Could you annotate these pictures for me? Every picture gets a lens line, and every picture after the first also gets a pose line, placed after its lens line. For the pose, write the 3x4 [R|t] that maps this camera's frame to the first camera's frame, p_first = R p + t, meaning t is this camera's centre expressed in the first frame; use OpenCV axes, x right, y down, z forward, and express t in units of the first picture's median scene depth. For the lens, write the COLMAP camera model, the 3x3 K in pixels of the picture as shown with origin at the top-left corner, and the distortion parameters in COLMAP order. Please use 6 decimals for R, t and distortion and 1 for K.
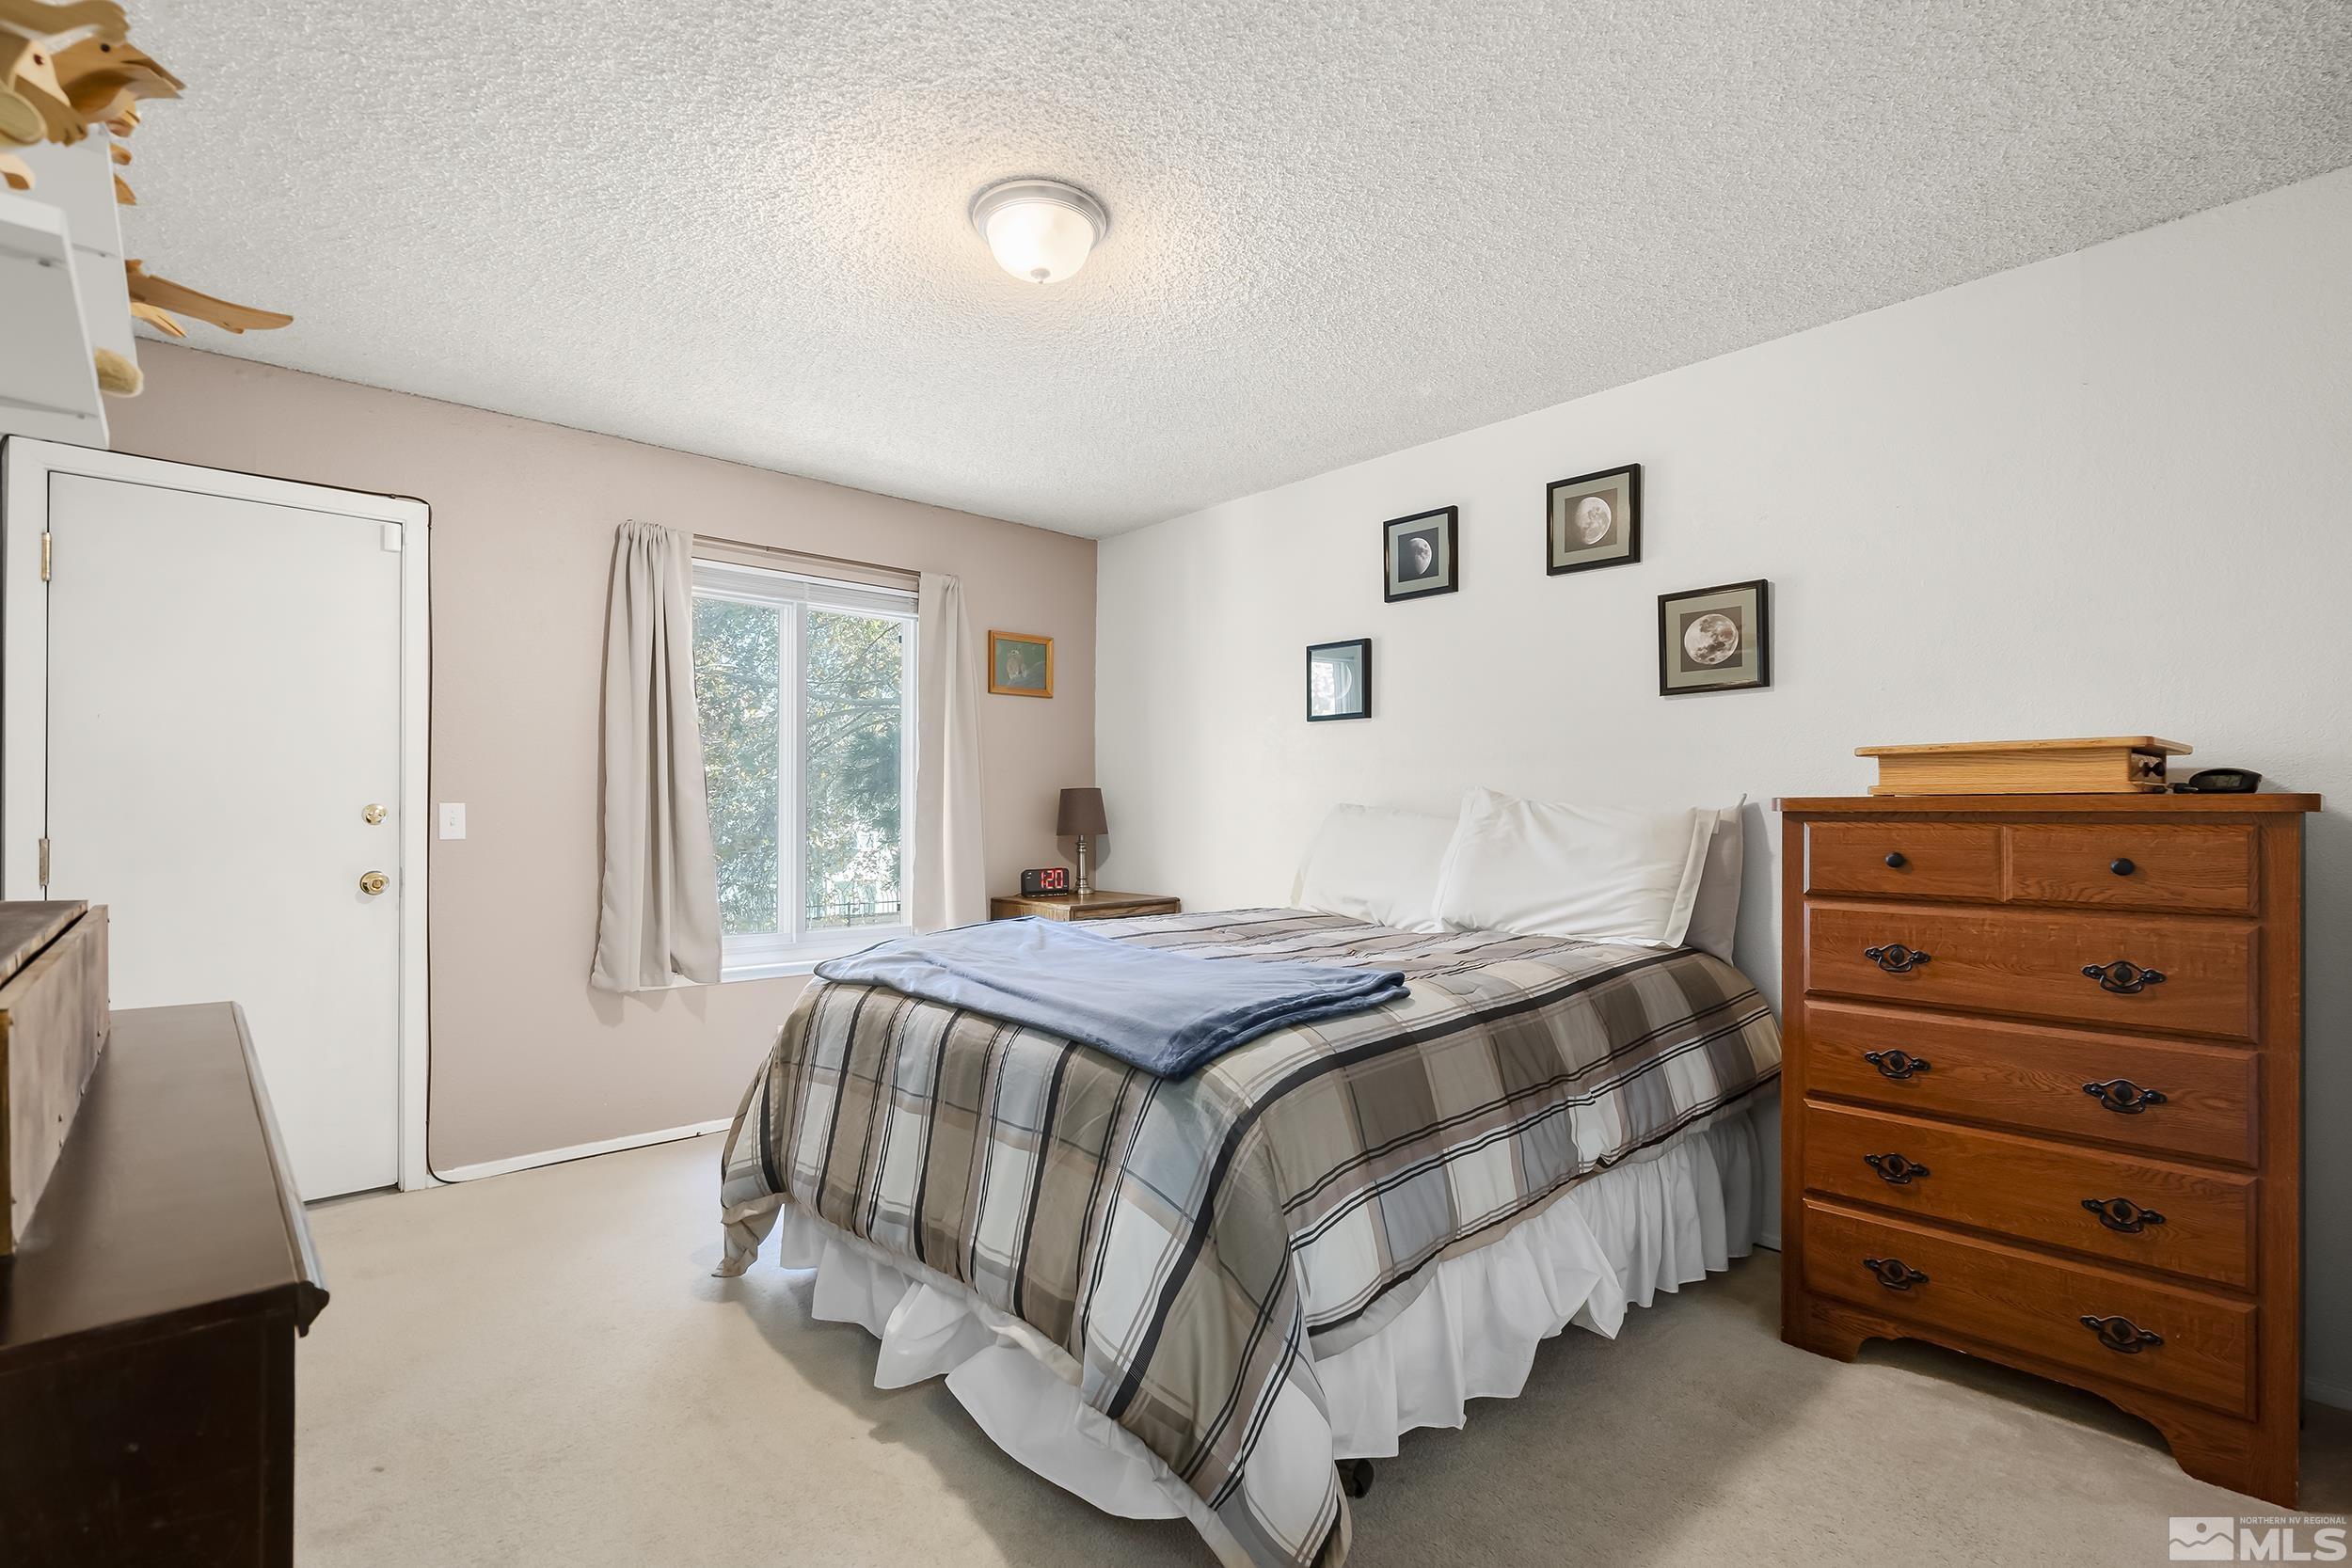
lens RADIAL K [[1076.6, 0, 1167.9], [0, 1076.6, 810.7], [0, 0, 1]] dist [-0.001913, 0.000104]
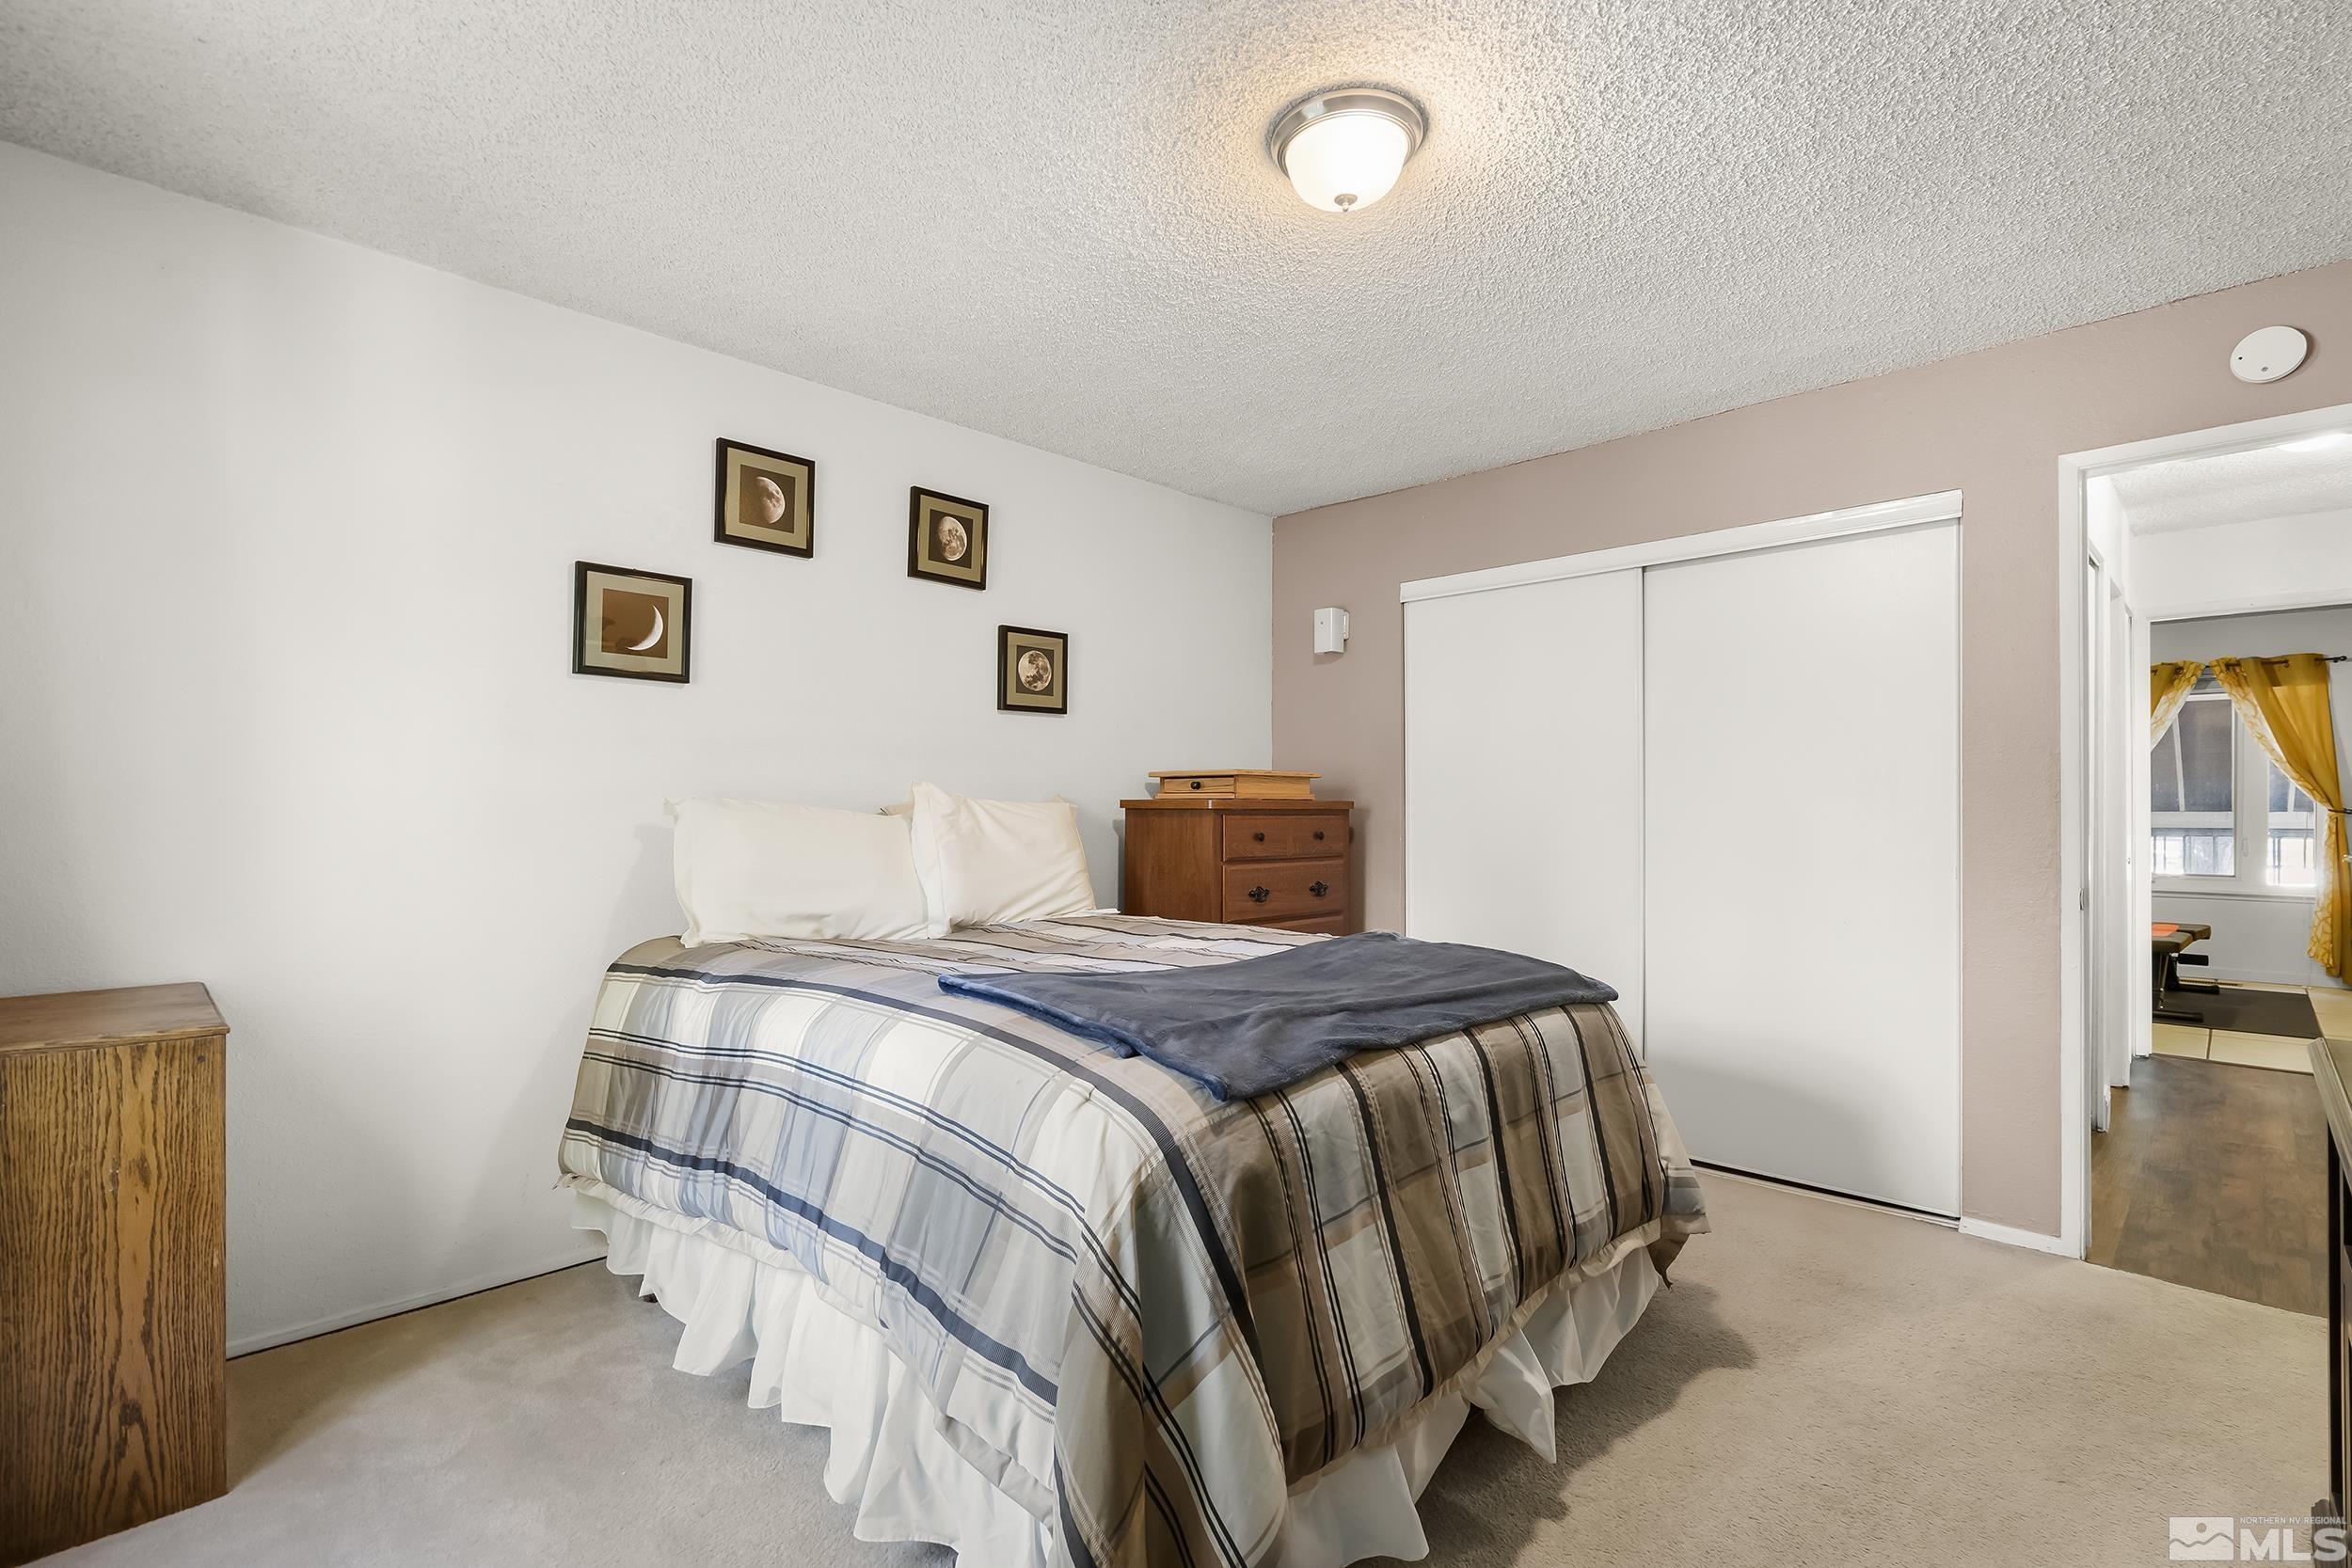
lens RADIAL K [[1076.6, 0, 1167.9], [0, 1076.6, 810.7], [0, 0, 1]] dist [-0.001913, 0.000104]
pose [[-0.037880, -0.005987, 0.999264, -0.736531], [-0.007769, 0.999954, 0.005696, -0.003826], [-0.999252, -0.007547, -0.037924, 0.862582]]
